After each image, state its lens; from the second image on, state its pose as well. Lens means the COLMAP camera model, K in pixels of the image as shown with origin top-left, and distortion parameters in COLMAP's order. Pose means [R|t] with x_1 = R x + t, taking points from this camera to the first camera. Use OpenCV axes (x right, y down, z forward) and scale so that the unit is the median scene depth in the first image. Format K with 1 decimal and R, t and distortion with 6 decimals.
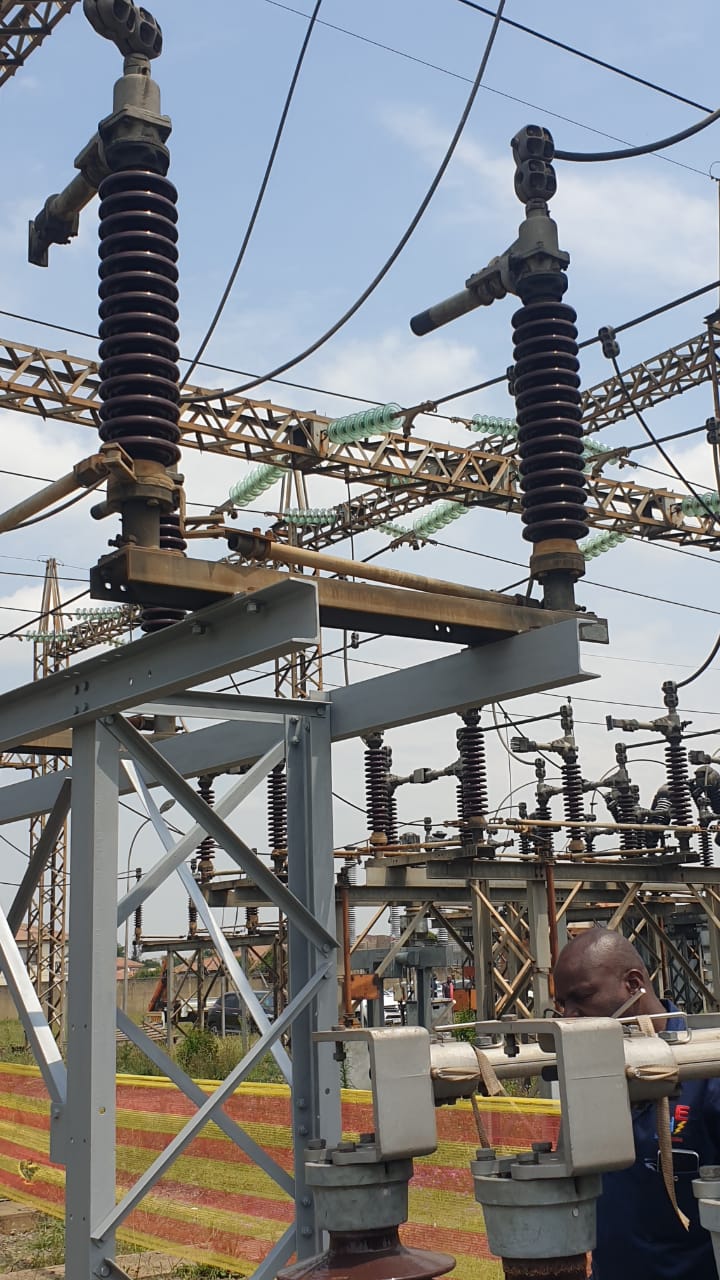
lens RADIAL K [[1492.3, 0, 360.2], [0, 1492.3, 663.4], [0, 0, 1]] dist [0.340660, -0.945425]
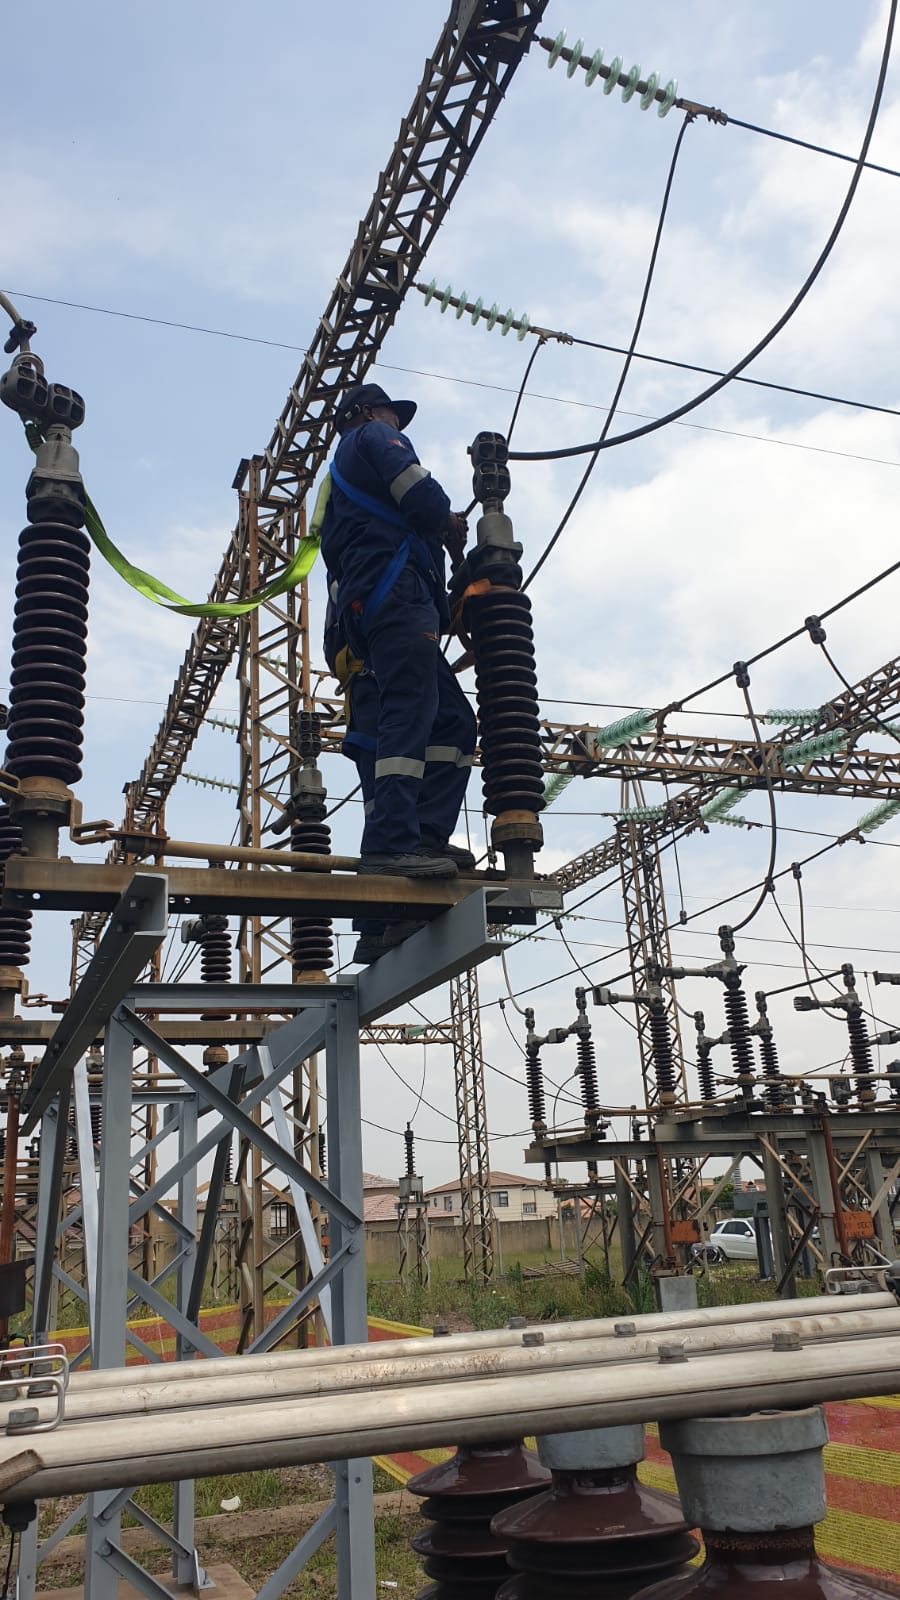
lens RADIAL K [[1250.4, 0, 447.7], [0, 1250.4, 863.2], [0, 0, 1]] dist [0.105575, 0.000076]
pose [[0.965854, -0.091971, -0.242214, 0.091048], [0.075345, 0.994176, -0.077054, 0.004772], [0.247890, 0.056173, 0.967158, 0.051973]]
